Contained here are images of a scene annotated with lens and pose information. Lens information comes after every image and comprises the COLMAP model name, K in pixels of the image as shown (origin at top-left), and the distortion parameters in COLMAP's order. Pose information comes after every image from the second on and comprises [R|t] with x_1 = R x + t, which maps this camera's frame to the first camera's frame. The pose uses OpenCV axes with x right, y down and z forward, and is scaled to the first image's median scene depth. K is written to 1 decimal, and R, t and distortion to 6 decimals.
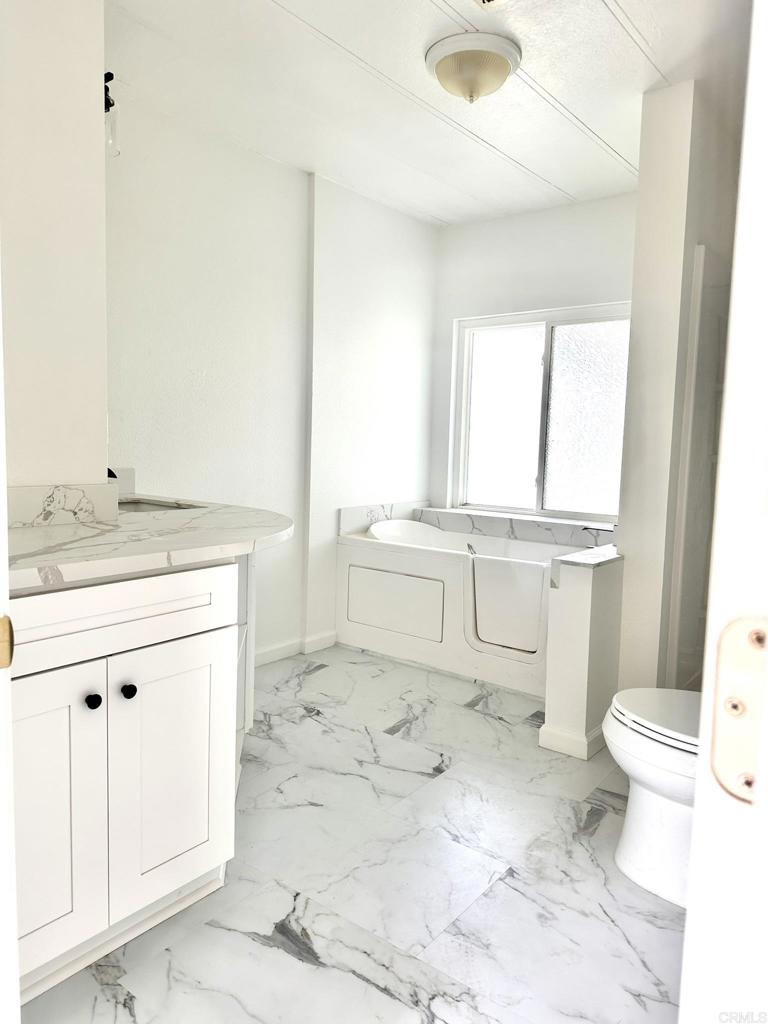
lens RADIAL K [[720.9, 0, 384.0], [0, 720.9, 512.0], [0, 0, 1]] dist [0.071864, -0.067434]
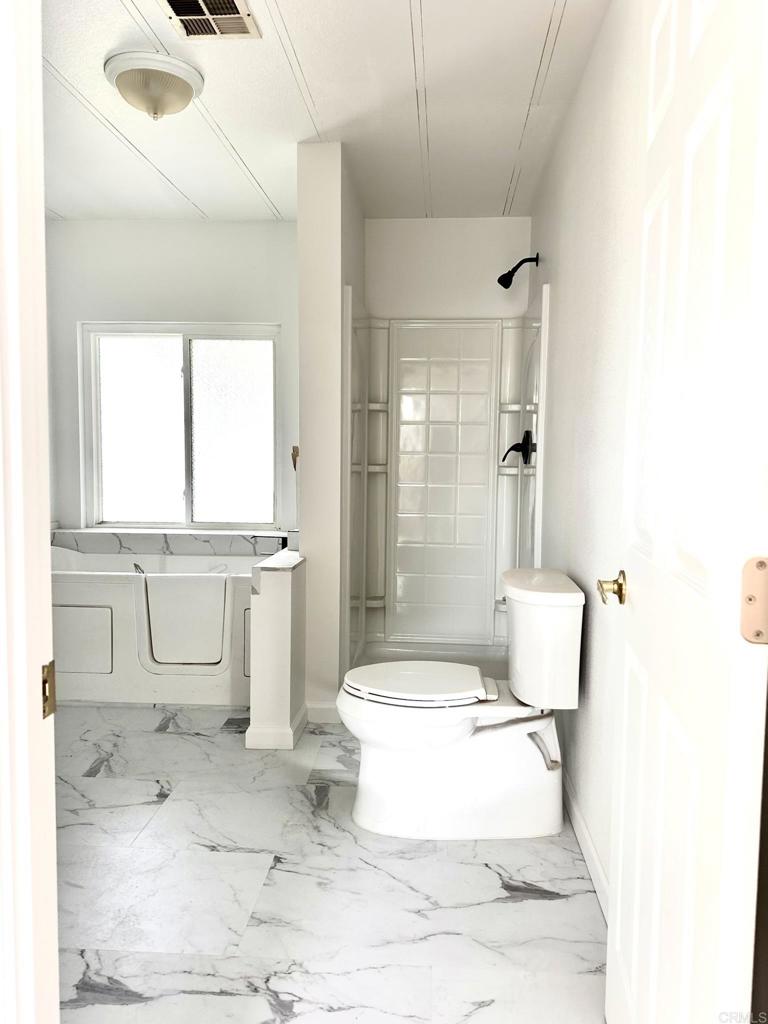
lens RADIAL K [[765.1, 0, 384.0], [0, 765.1, 512.0], [0, 0, 1]] dist [0.081825, -0.076706]
pose [[0.831577, -0.062341, 0.551899, -0.202483], [0.070854, 0.997469, 0.005912, -0.007346], [-0.550871, 0.034188, 0.833890, -0.035052]]
